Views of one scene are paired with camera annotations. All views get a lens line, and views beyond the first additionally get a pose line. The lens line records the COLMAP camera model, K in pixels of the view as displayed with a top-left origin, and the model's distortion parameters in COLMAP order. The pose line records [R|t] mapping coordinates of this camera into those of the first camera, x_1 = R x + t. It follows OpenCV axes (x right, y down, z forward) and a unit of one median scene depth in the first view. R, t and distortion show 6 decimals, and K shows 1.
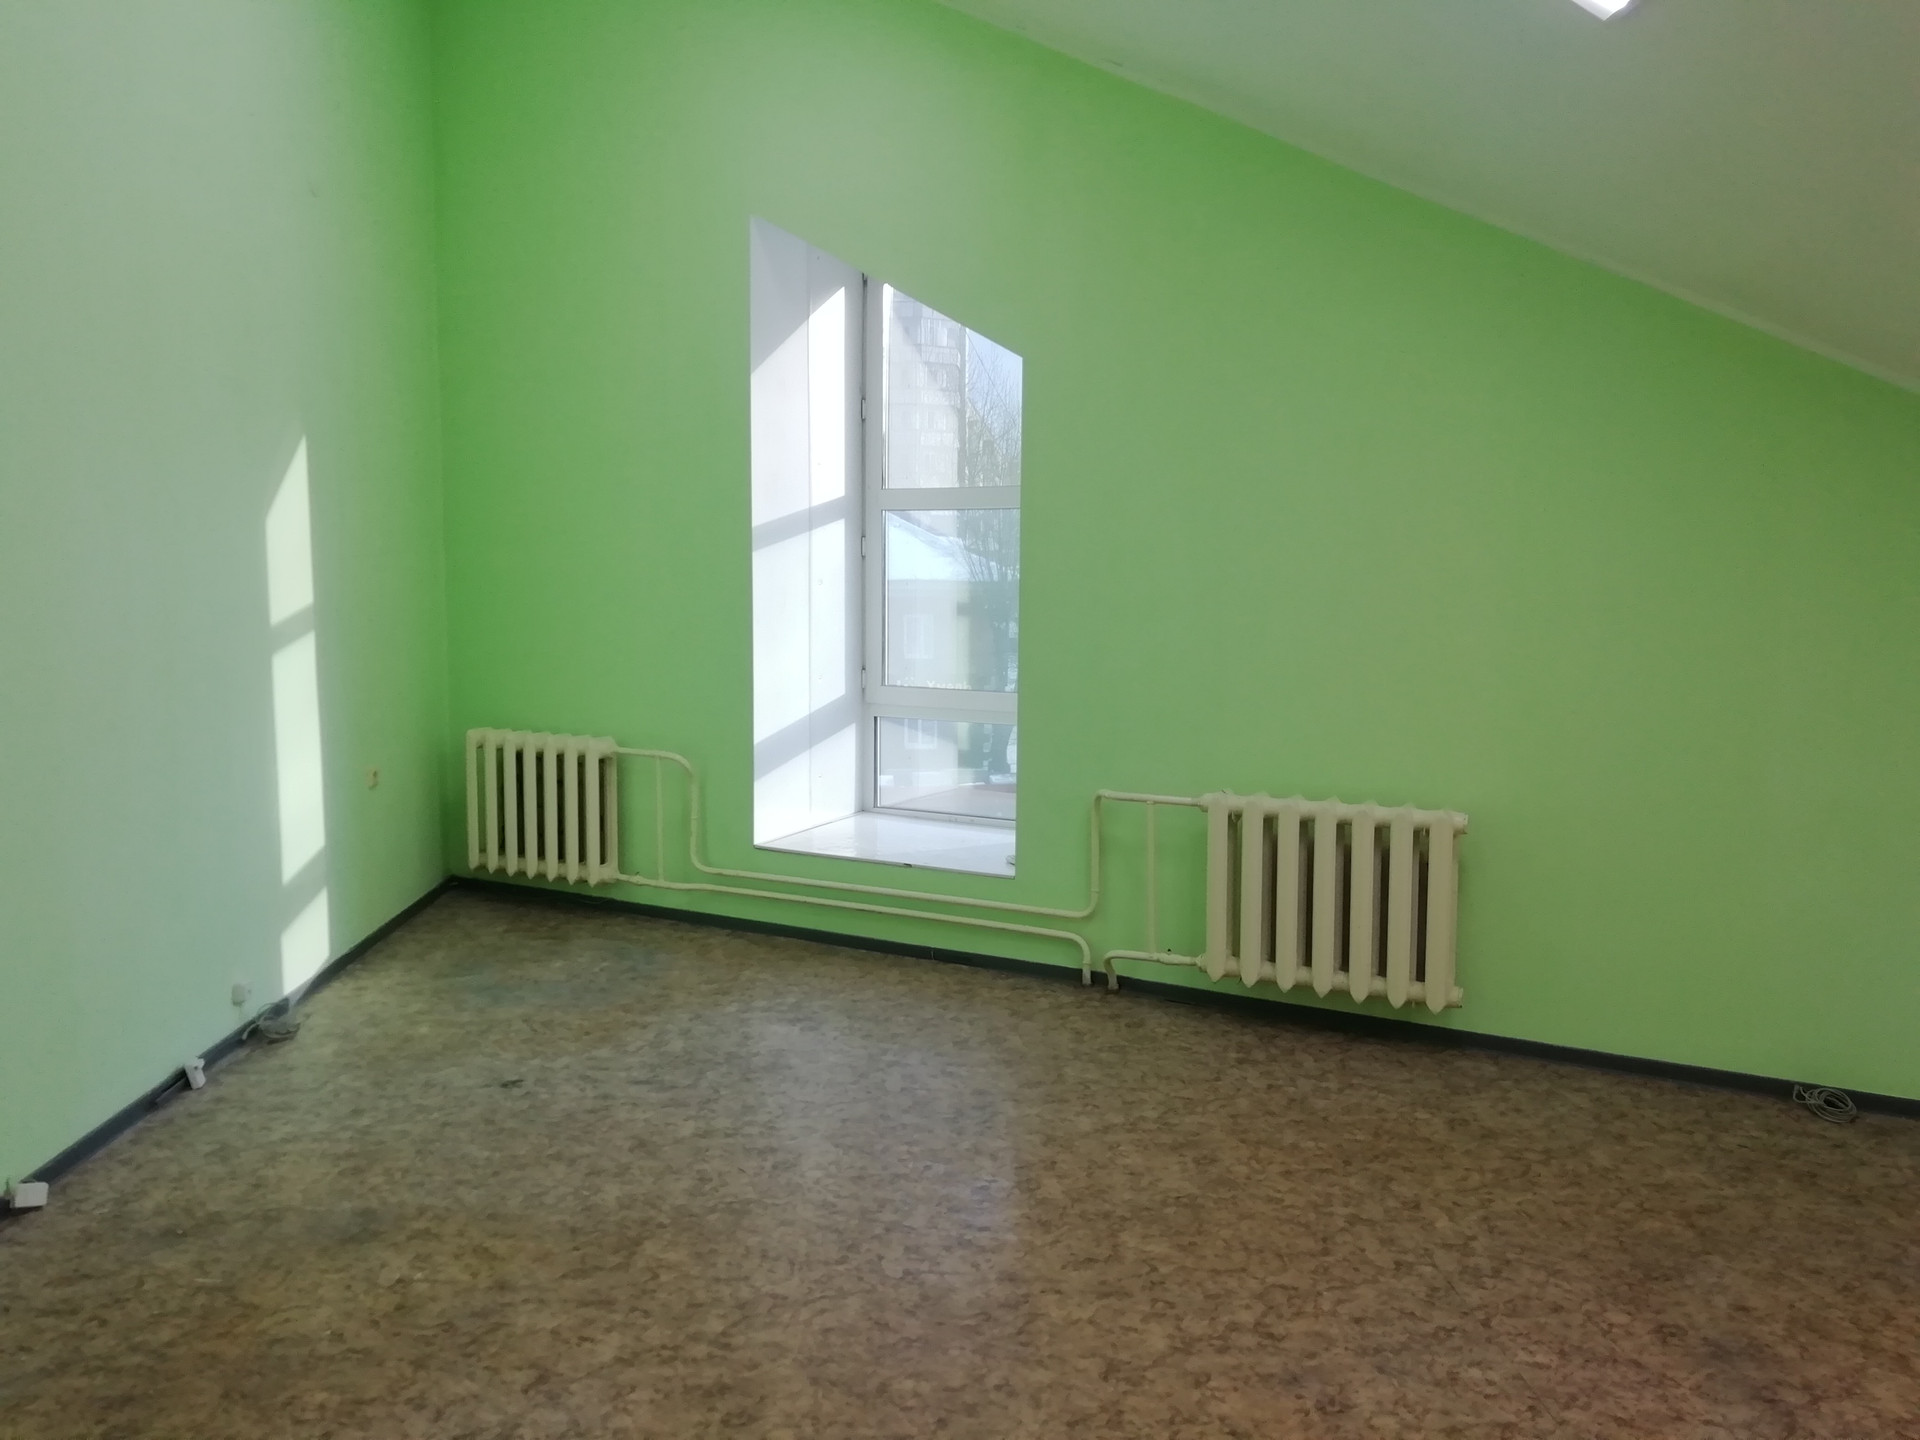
lens RADIAL K [[1435.4, 0, 960.0], [0, 1435.4, 720.0], [0, 0, 1]] dist [0.006965, -0.002398]
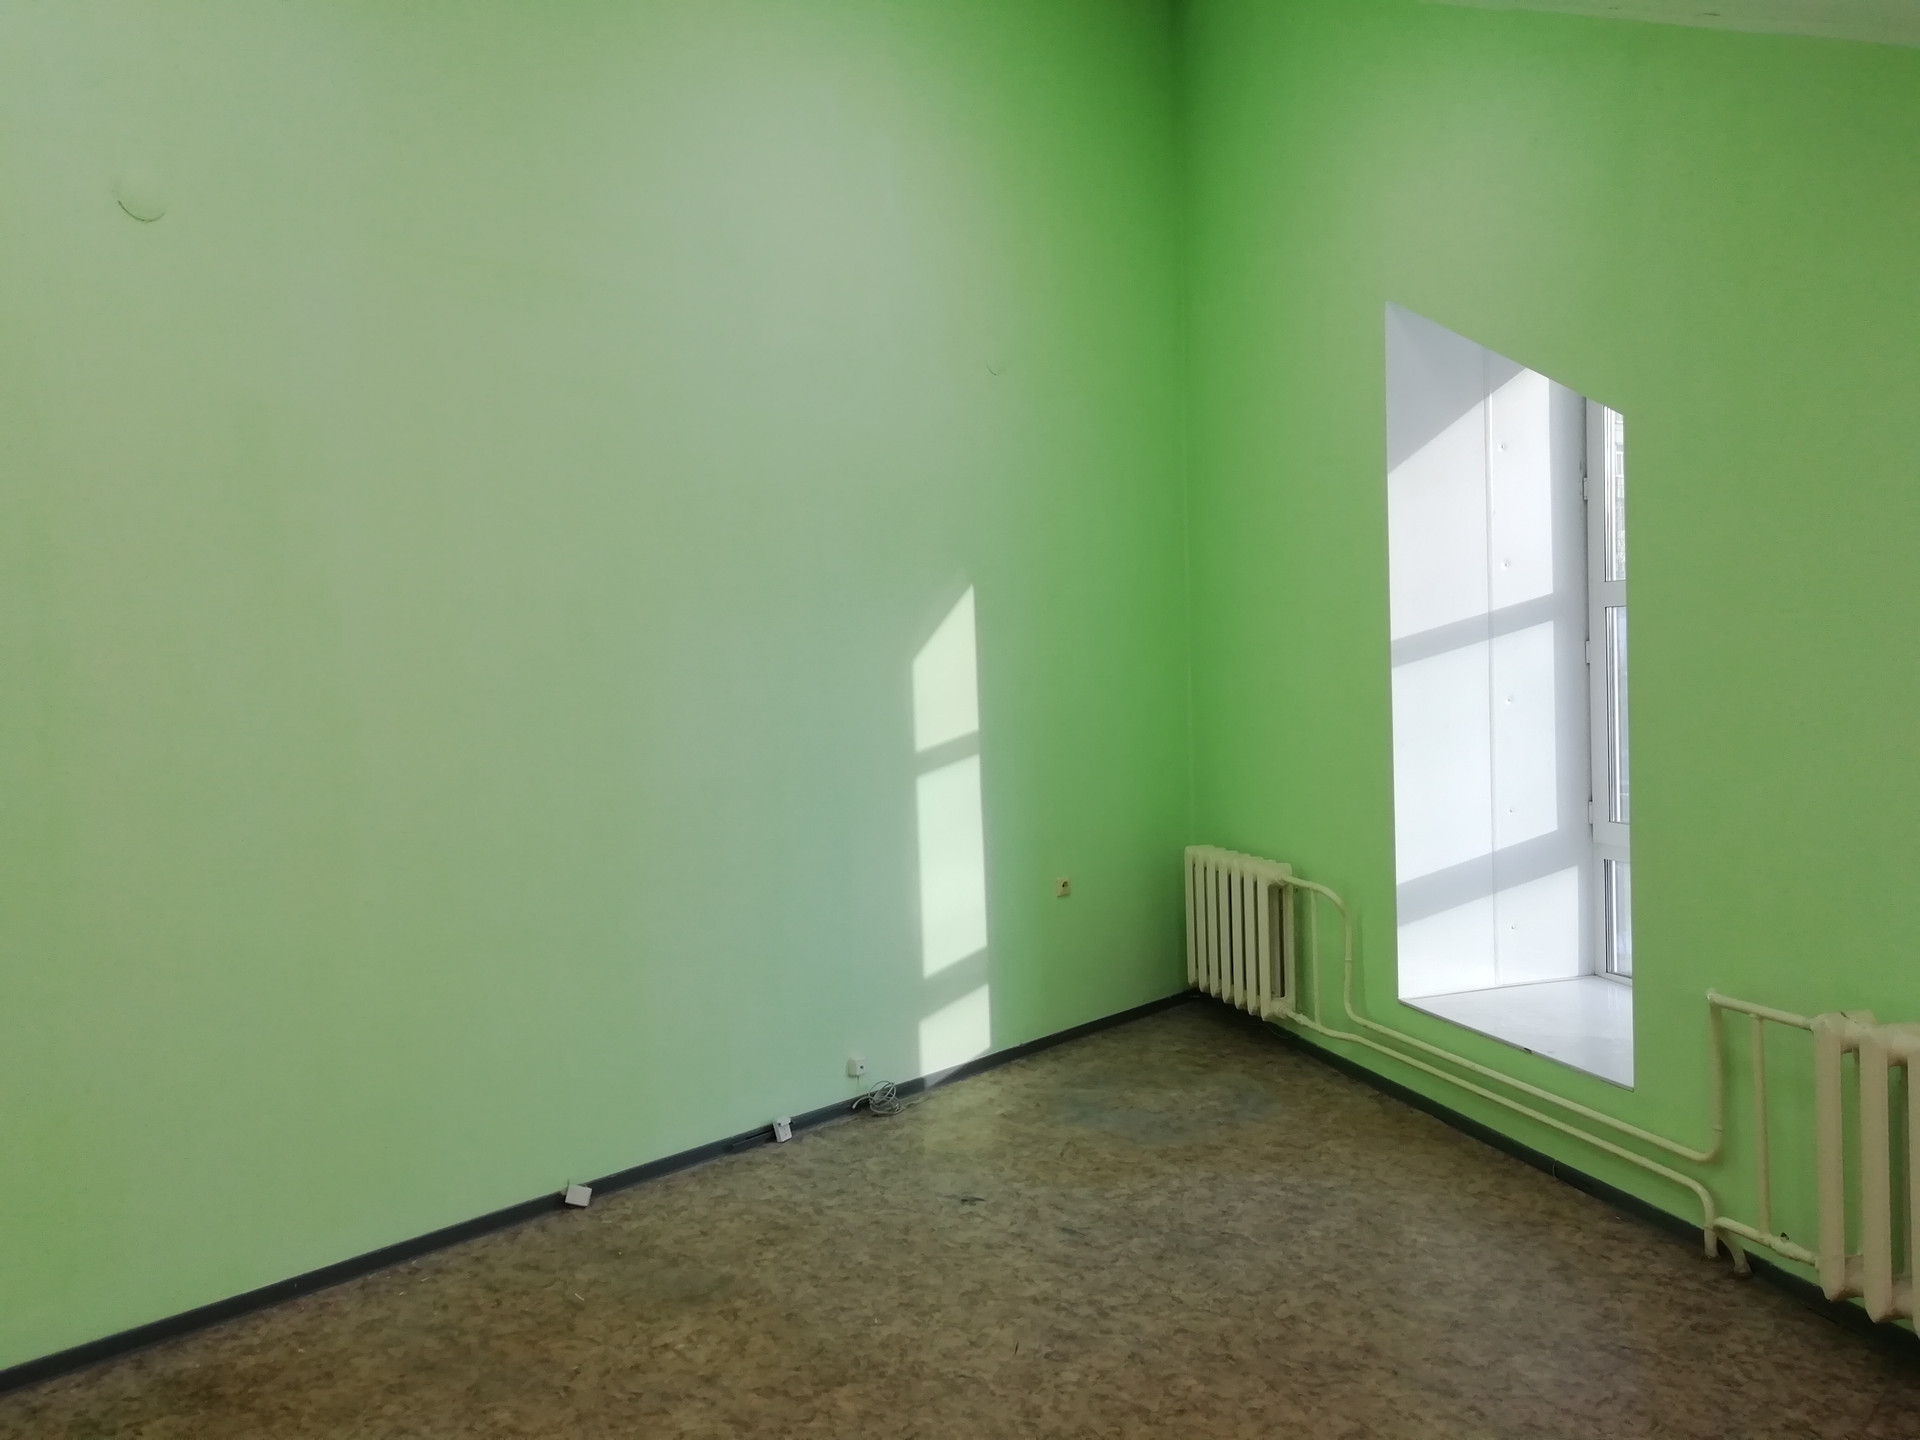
lens RADIAL K [[1447.0, 0, 960.0], [0, 1447.0, 720.0], [0, 0, 1]] dist [0.044713, -0.058682]
pose [[0.688790, -0.005660, -0.724939, 0.385789], [-0.041318, 0.998038, -0.047050, -0.037120], [0.723783, 0.062361, 0.687204, 0.220176]]
